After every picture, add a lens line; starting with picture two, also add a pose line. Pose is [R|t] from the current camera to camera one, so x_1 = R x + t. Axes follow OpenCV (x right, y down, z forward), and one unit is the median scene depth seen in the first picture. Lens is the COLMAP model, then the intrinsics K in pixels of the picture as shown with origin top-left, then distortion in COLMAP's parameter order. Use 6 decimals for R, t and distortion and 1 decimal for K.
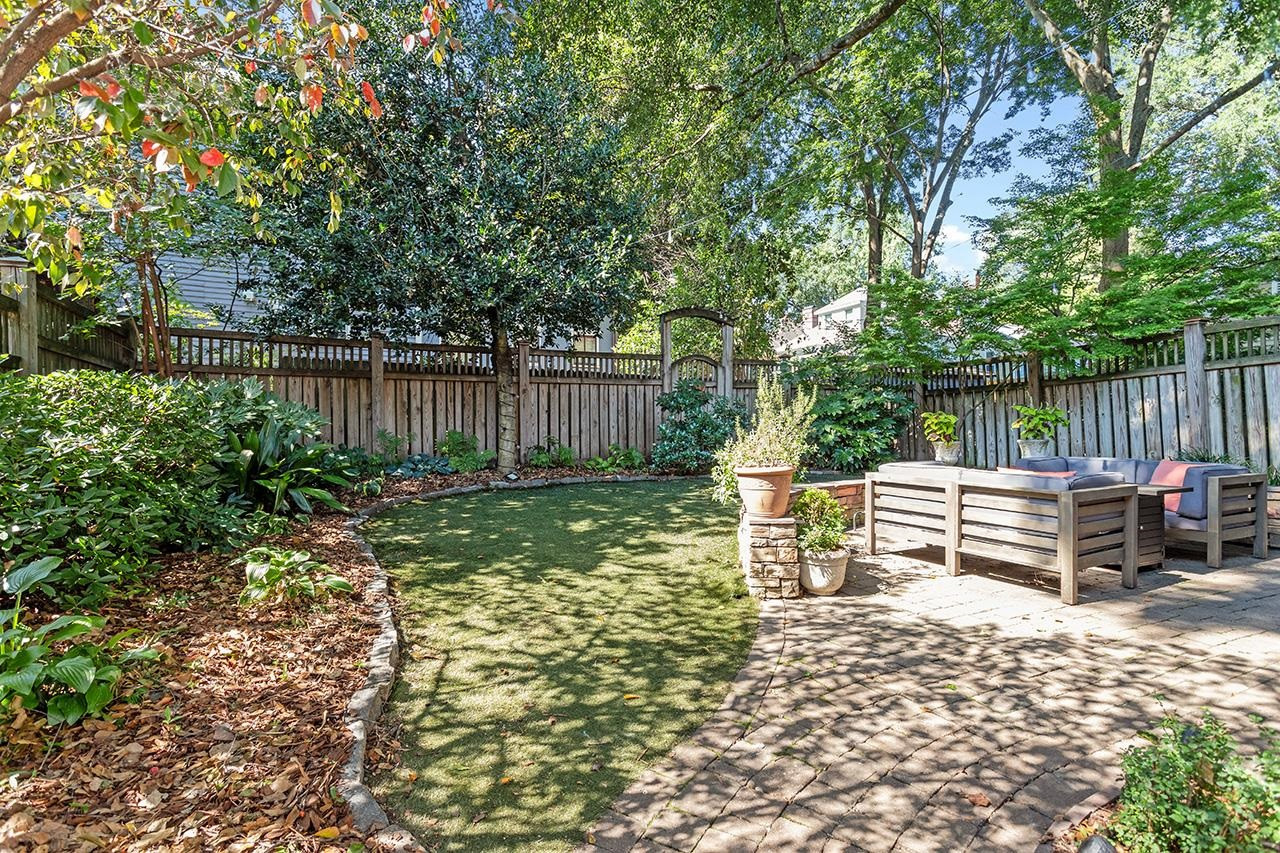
lens RADIAL K [[603.9, 0, 643.8], [0, 603.9, 432.5], [0, 0, 1]] dist [0.014436, 0.000496]
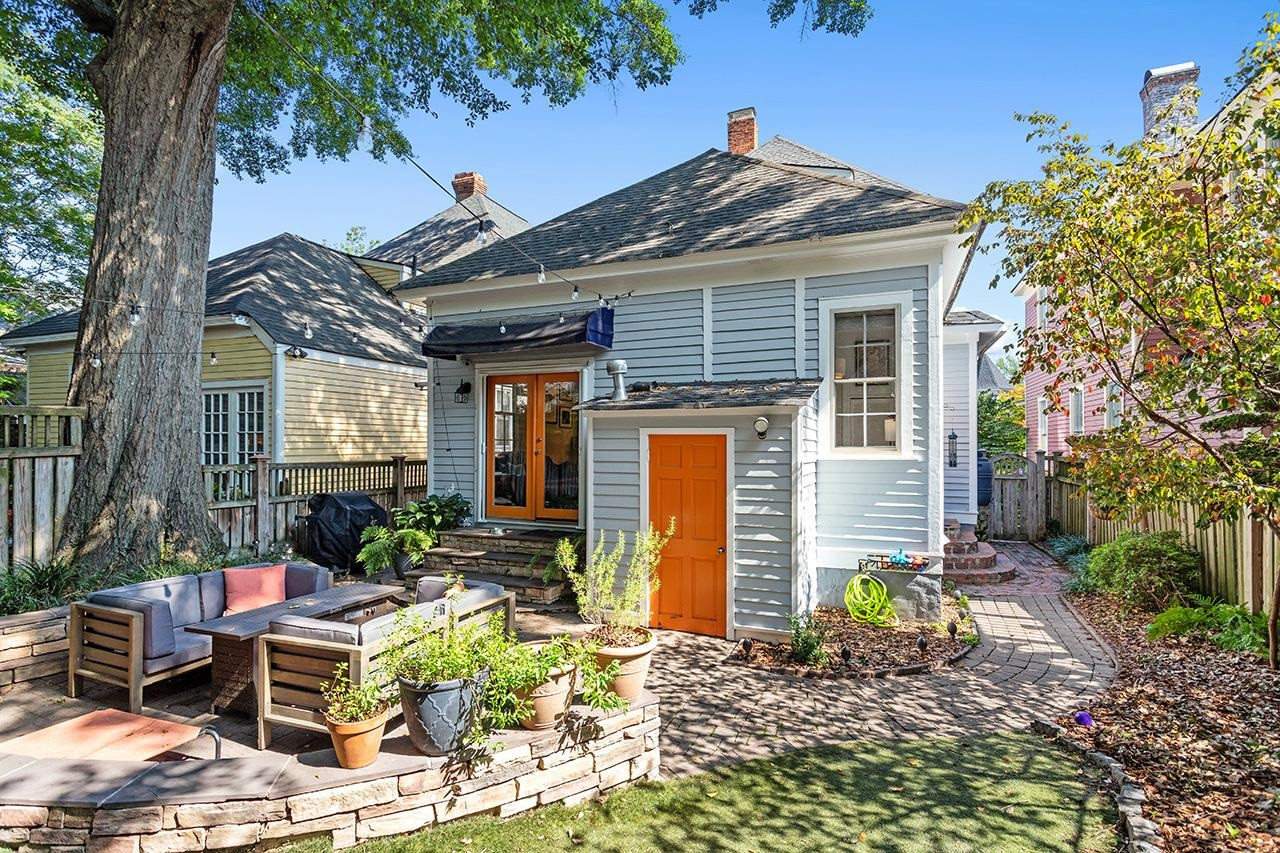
lens RADIAL K [[603.9, 0, 643.8], [0, 603.9, 432.5], [0, 0, 1]] dist [0.014436, 0.000496]
pose [[-0.658757, 0.025495, 0.751923, -0.515542], [0.007676, 0.999601, -0.027168, -0.228276], [-0.752316, -0.012125, -0.658690, 1.816428]]
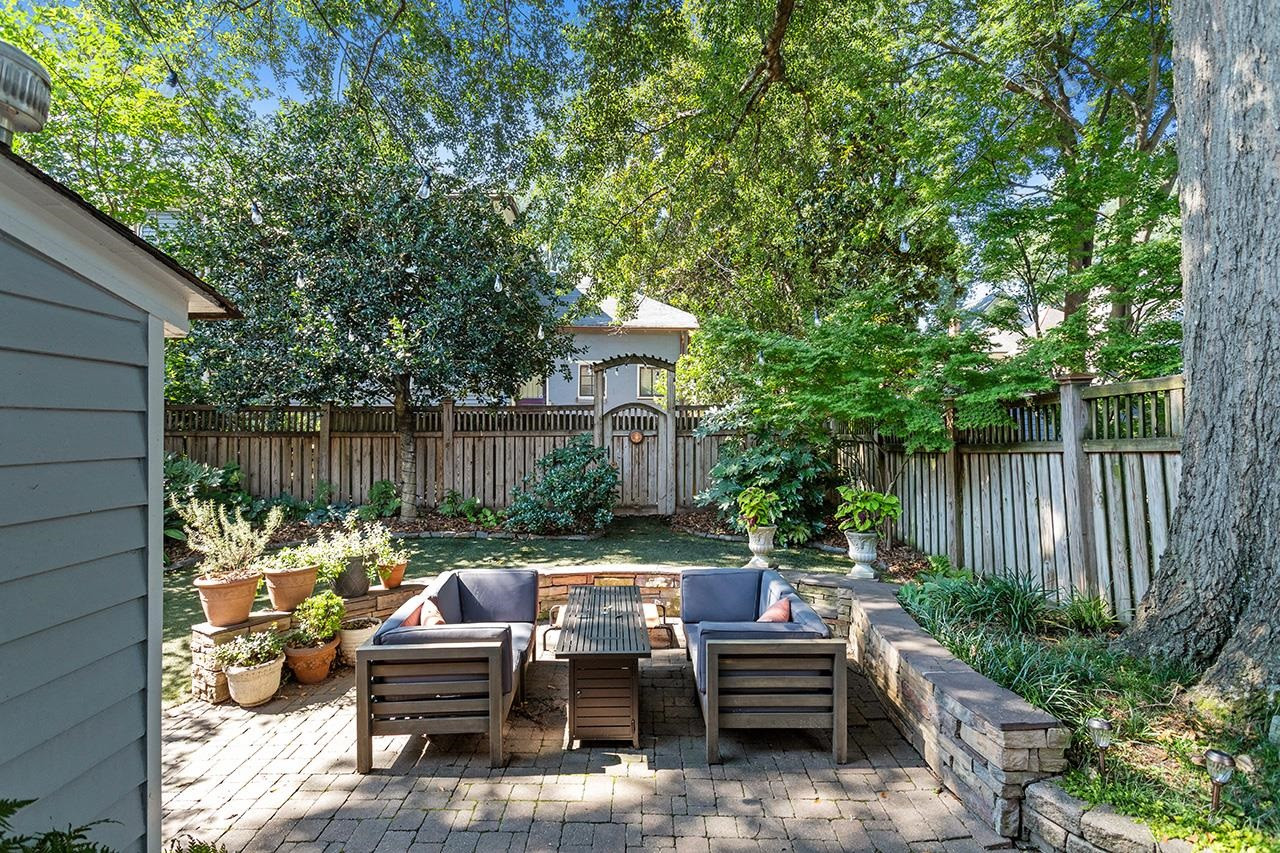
lens RADIAL K [[603.9, 0, 643.8], [0, 603.9, 432.5], [0, 0, 1]] dist [0.014436, 0.000496]
pose [[0.905951, 0.008537, -0.423296, 1.595249], [-0.011112, 0.999932, -0.003616, -0.243745], [0.423237, 0.007979, 0.905984, 0.395470]]
